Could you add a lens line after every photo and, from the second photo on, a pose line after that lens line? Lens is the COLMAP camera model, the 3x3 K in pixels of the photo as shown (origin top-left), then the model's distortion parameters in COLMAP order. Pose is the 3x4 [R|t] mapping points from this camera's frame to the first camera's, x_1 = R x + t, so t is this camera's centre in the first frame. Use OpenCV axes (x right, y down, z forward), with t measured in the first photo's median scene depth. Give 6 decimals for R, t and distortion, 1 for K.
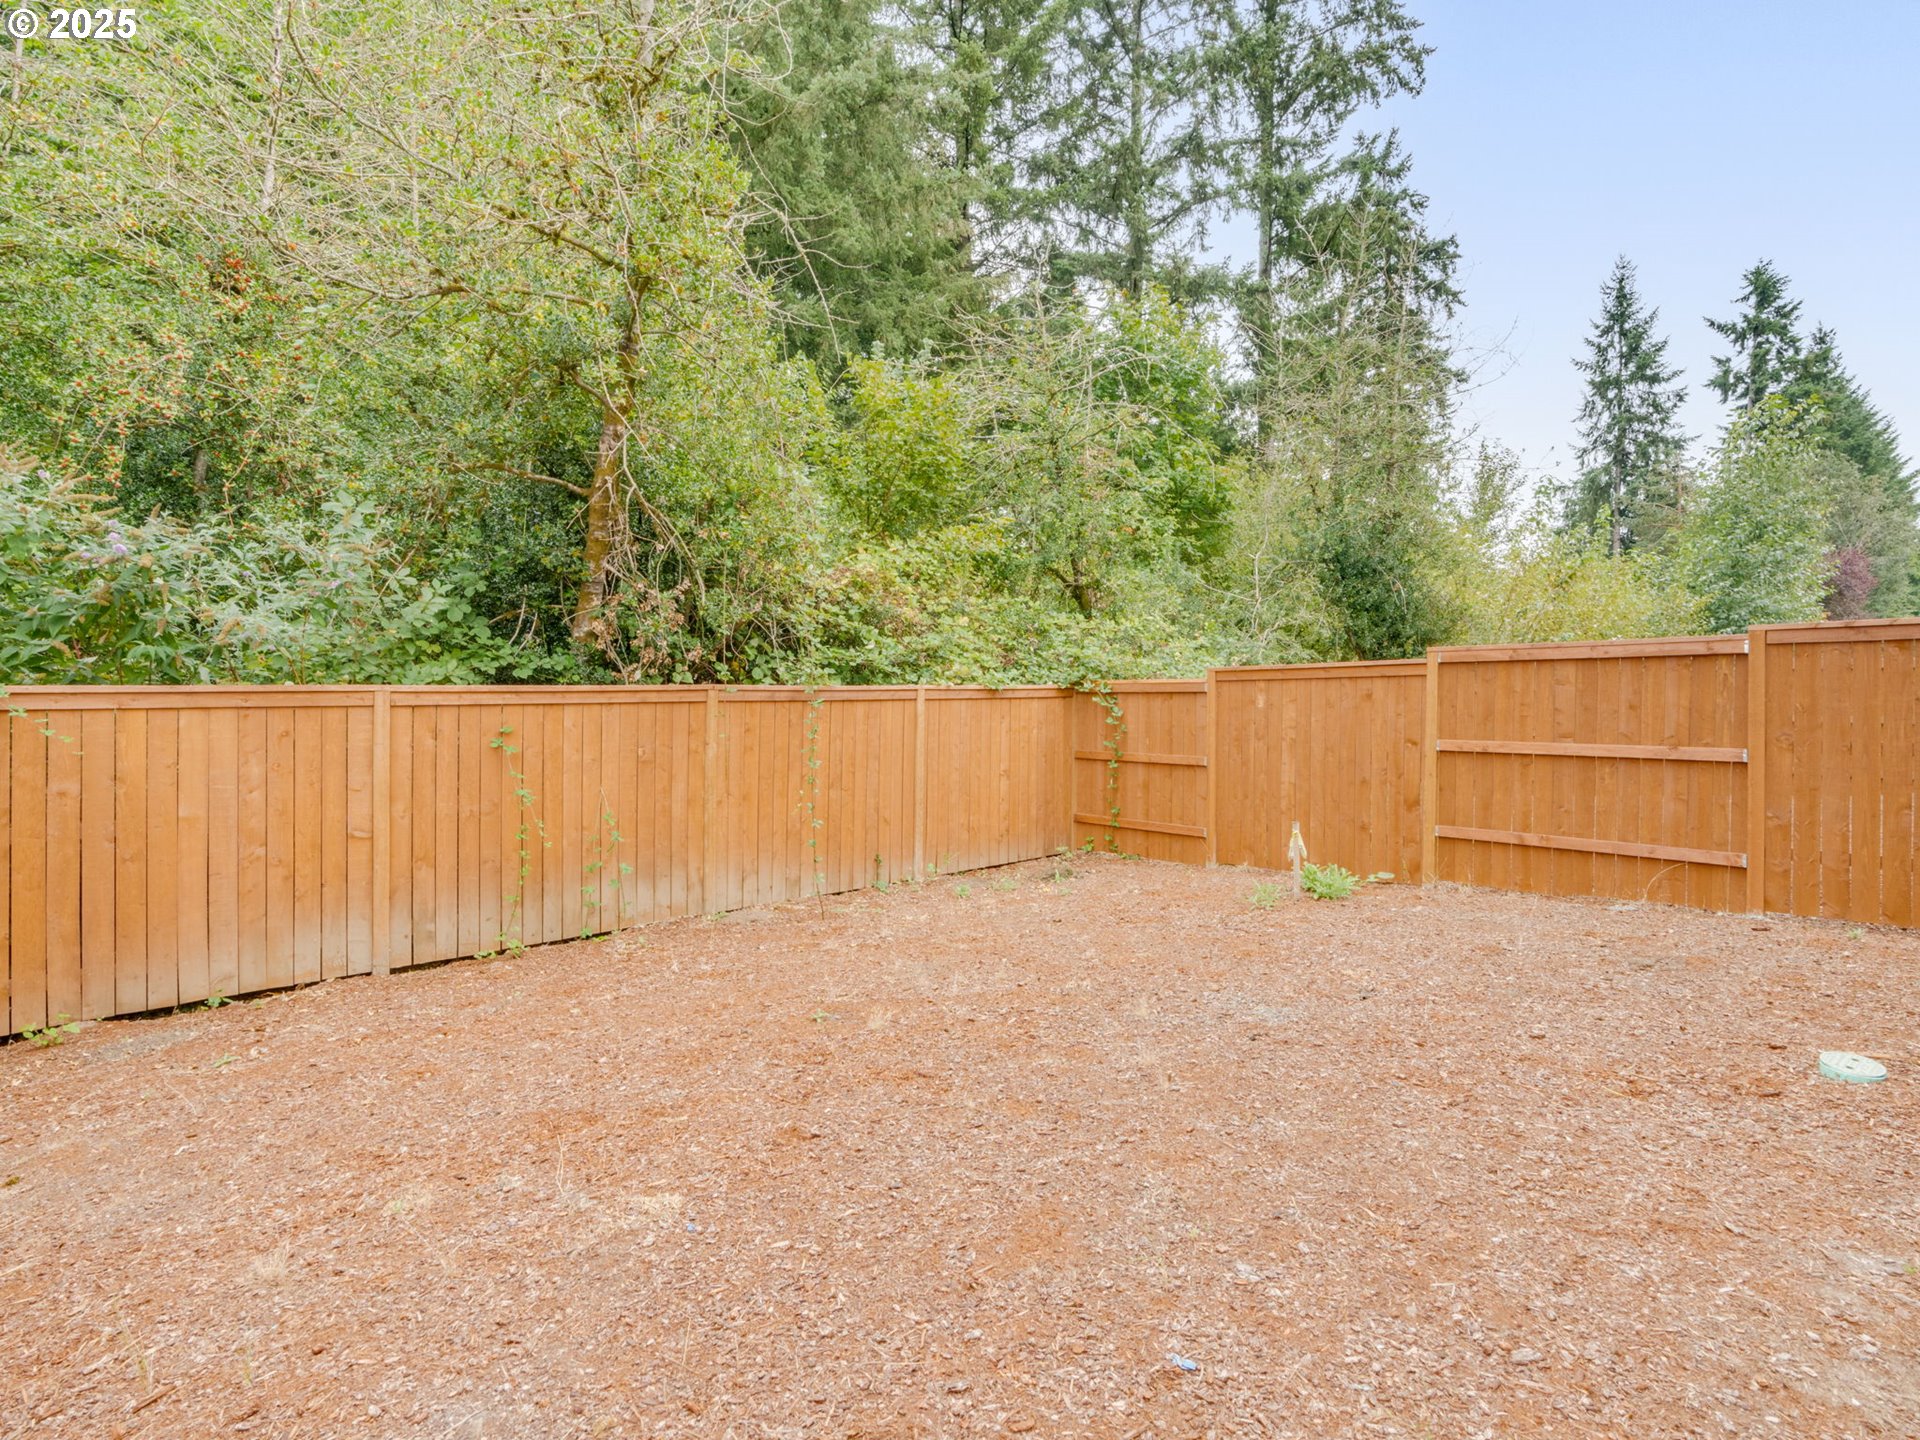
lens RADIAL K [[976.9, 0, 955.5], [0, 976.9, 704.6], [0, 0, 1]] dist [-0.003583, -0.000781]
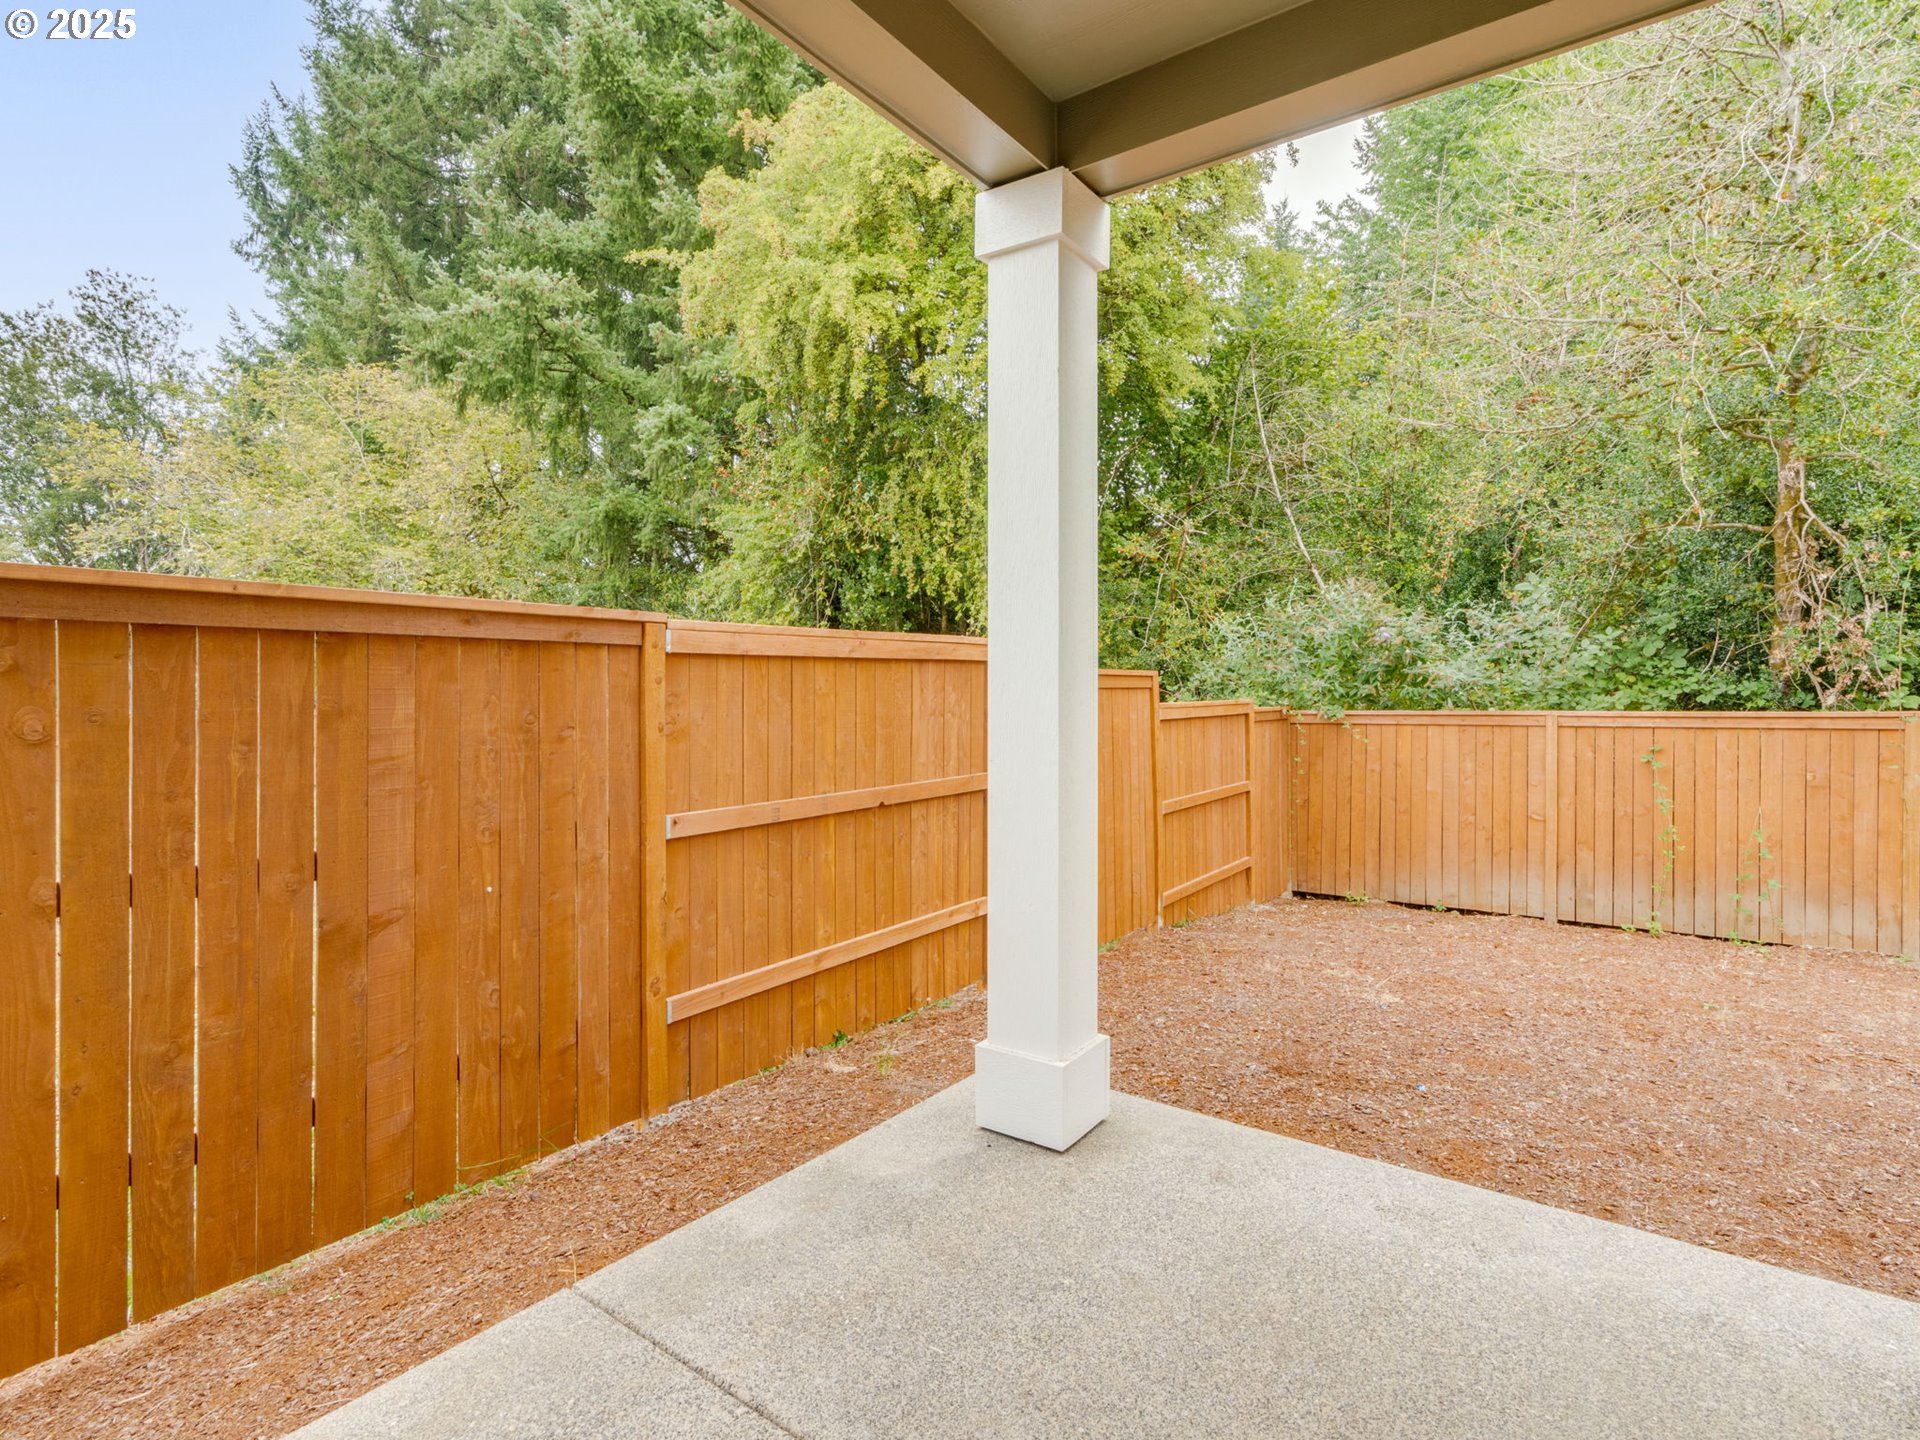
lens RADIAL K [[976.9, 0, 963.0], [0, 976.9, 702.9], [0, 0, 1]] dist [-0.003583, -0.000781]
pose [[0.211718, 0.011373, -0.977265, 0.495457], [-0.008413, 0.999916, 0.009813, -0.032291], [0.977295, 0.006145, 0.211796, -0.087337]]
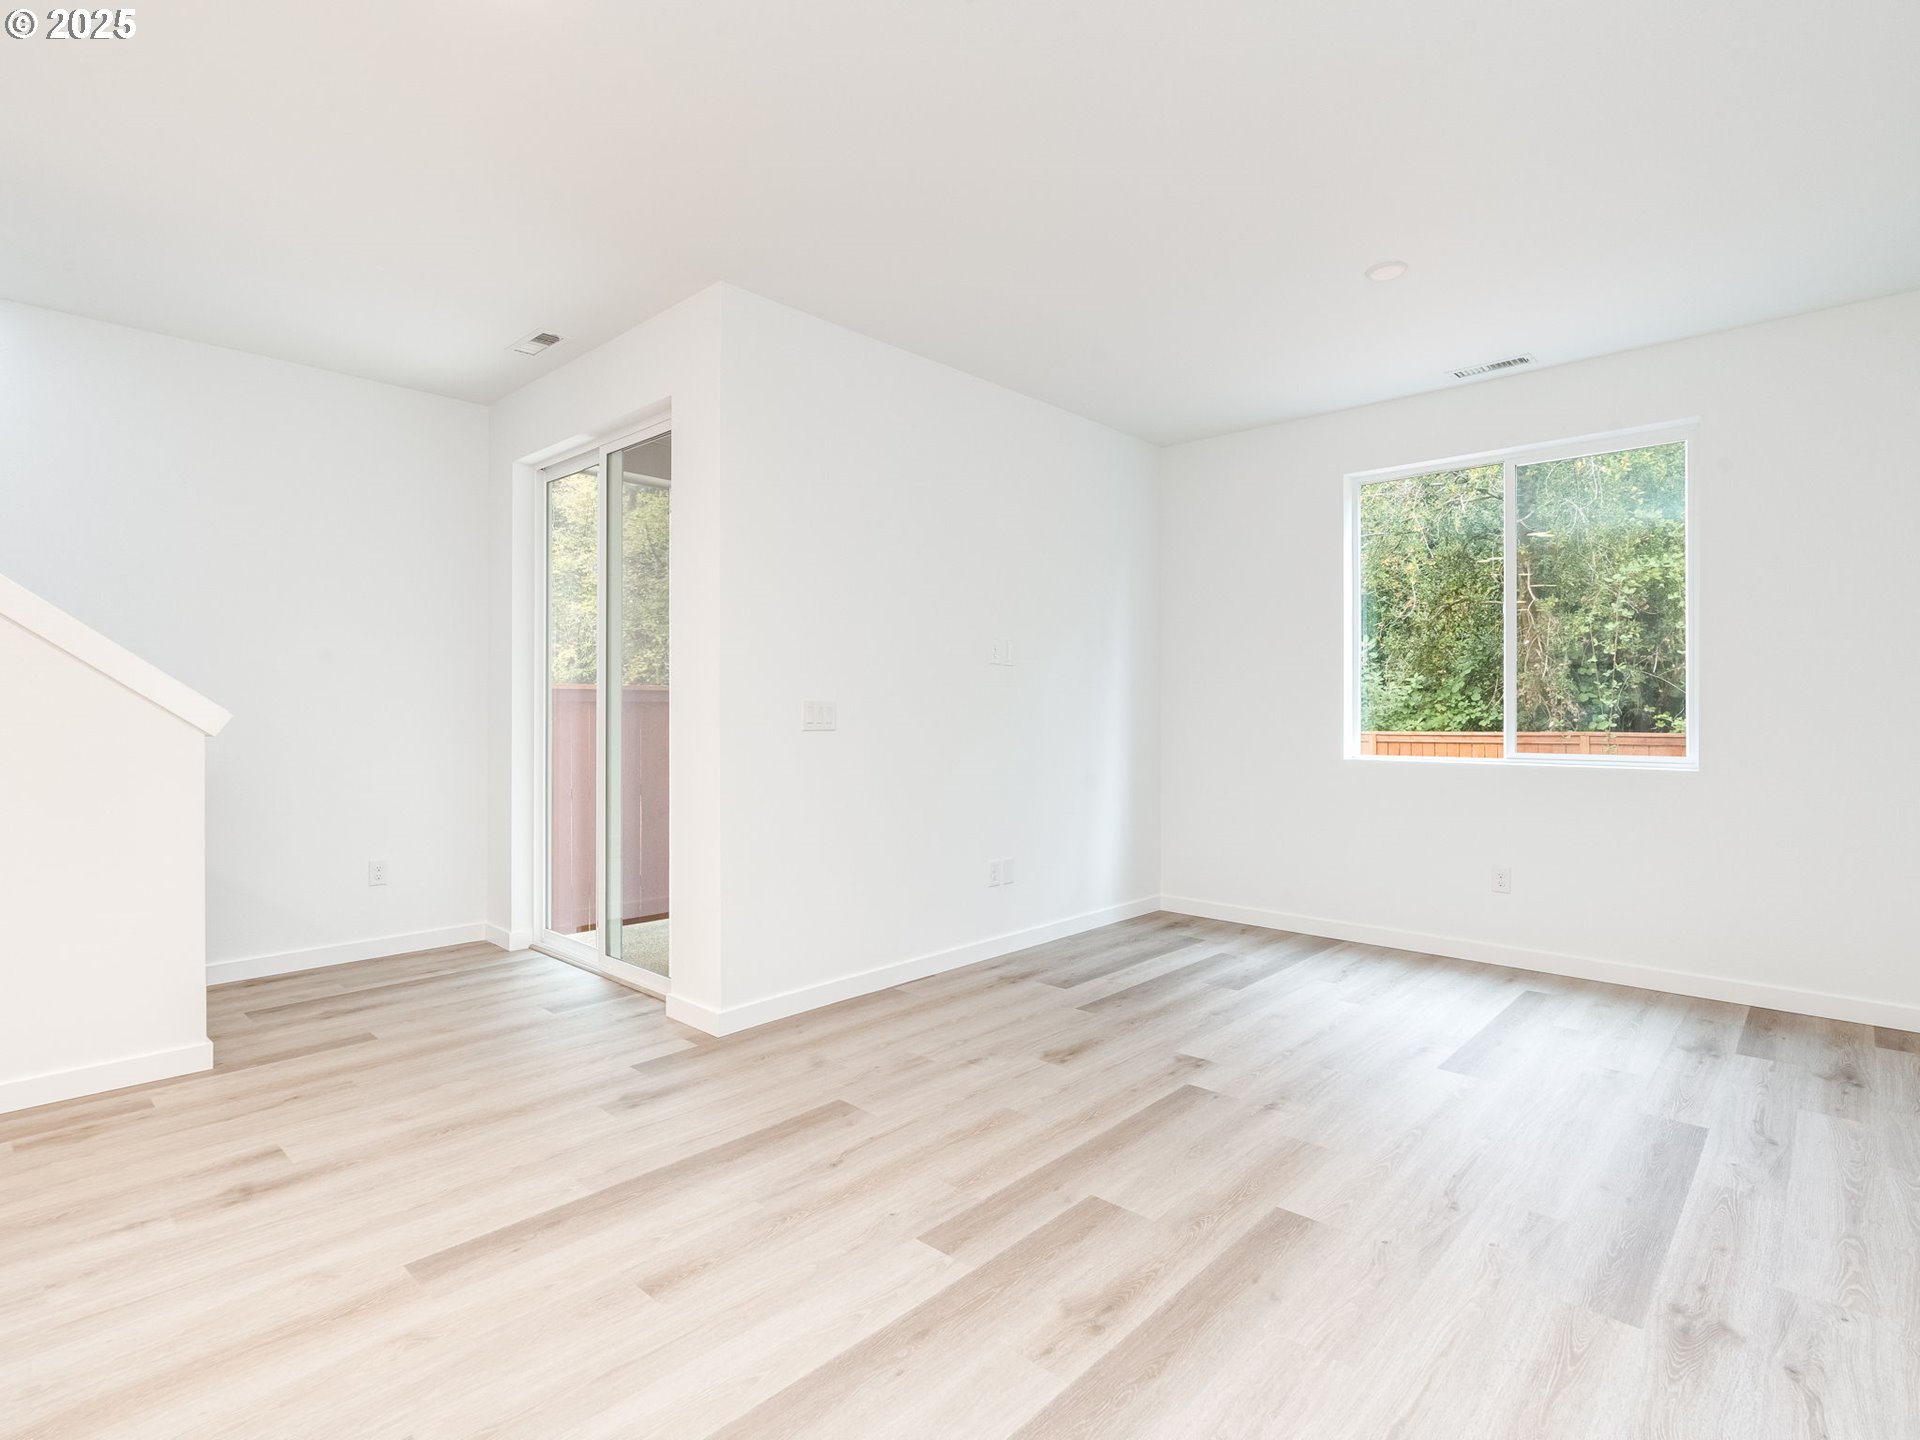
lens RADIAL K [[976.9, 0, 962.0], [0, 976.9, 719.8], [0, 0, 1]] dist [-0.003583, -0.000781]
pose [[0.090948, 0.011016, -0.995795, 1.123558], [-0.006007, 0.999927, 0.010513, -0.050697], [0.995838, 0.005026, 0.091007, -0.012434]]
